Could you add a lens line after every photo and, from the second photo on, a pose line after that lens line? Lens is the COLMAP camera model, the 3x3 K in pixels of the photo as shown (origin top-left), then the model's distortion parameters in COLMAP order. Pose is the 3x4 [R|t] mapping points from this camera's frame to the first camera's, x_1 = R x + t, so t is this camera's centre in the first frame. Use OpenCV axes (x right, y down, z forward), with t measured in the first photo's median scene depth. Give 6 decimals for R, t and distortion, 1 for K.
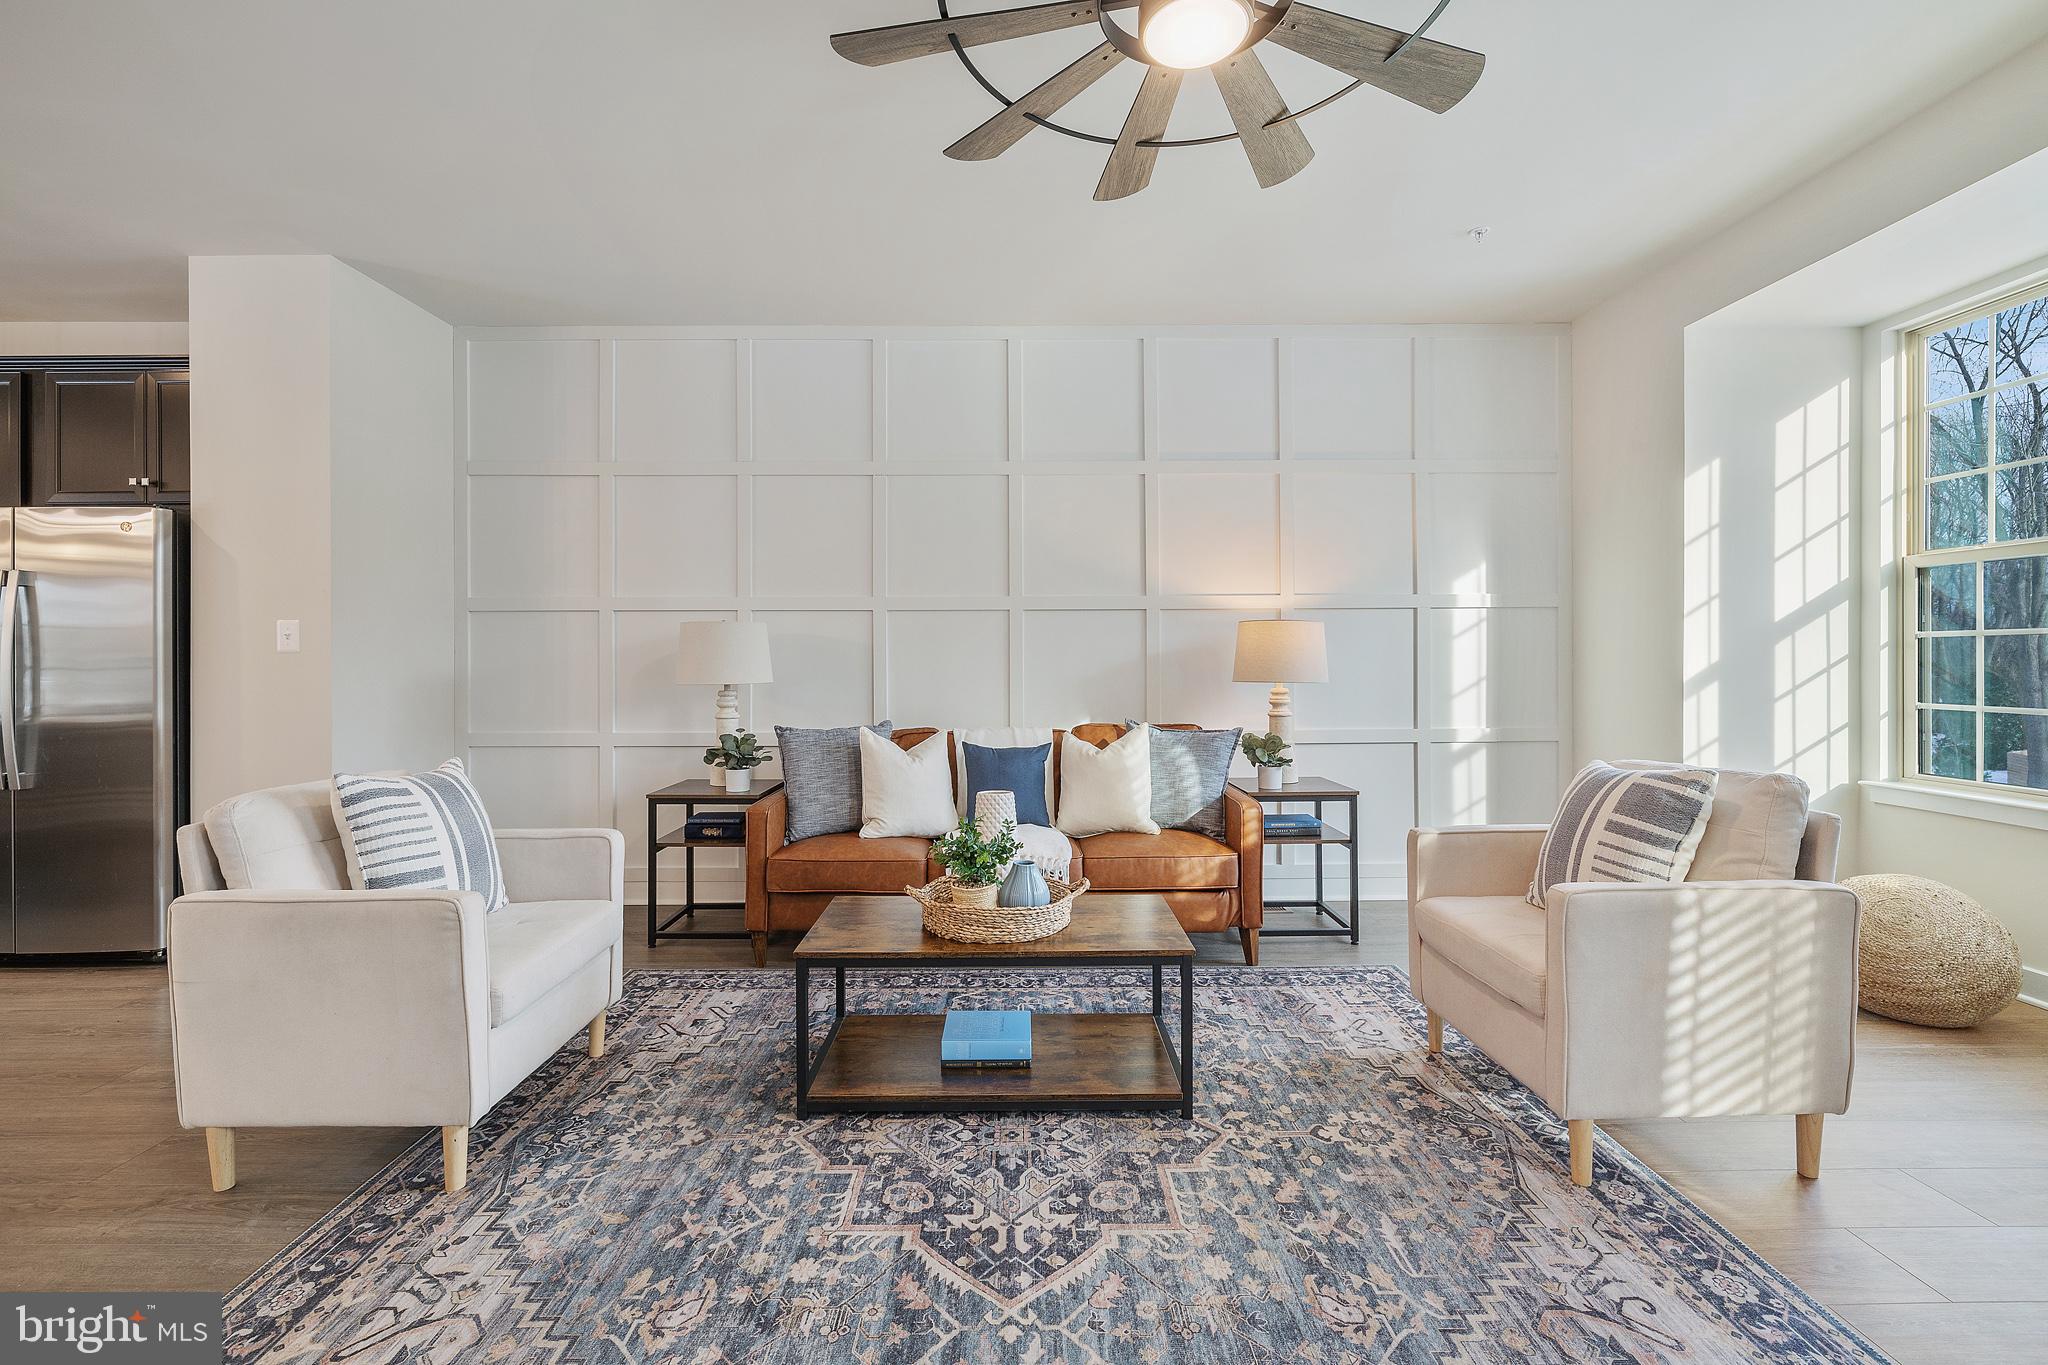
lens RADIAL K [[858.1, 0, 1017.7], [0, 858.1, 665.7], [0, 0, 1]] dist [-0.001884, -0.000052]
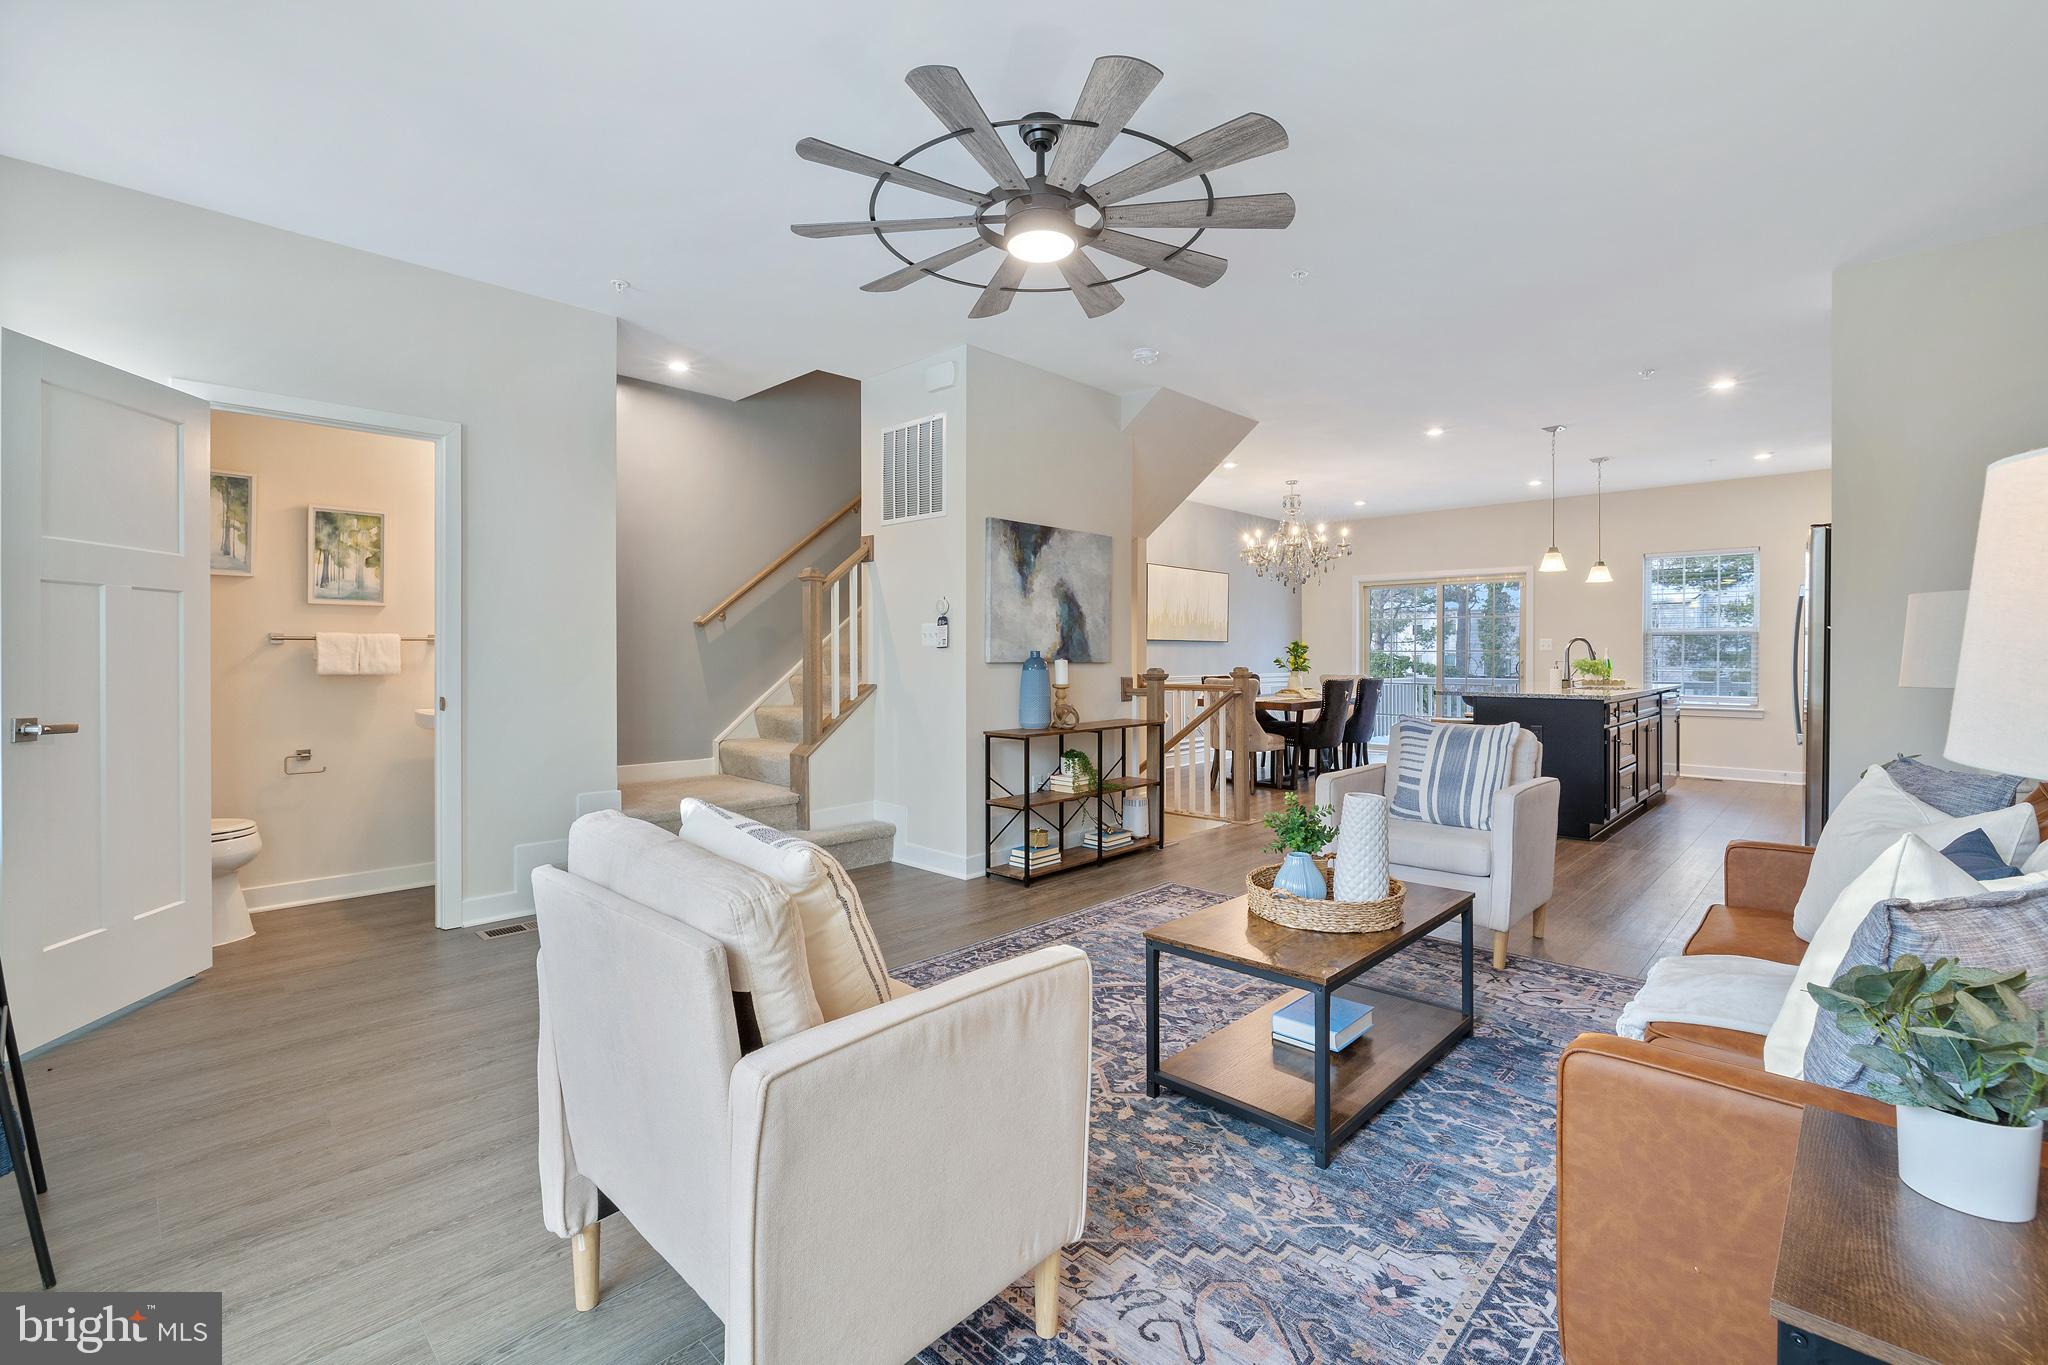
lens RADIAL K [[910.5, 0, 1015.4], [0, 910.5, 654.4], [0, 0, 1]] dist [-0.006791, 0.000522]
pose [[-0.702064, 0.004779, -0.712098, 1.133534], [0.000076, 0.999978, 0.006636, -0.014175], [0.712114, 0.004605, -0.702049, 1.709722]]
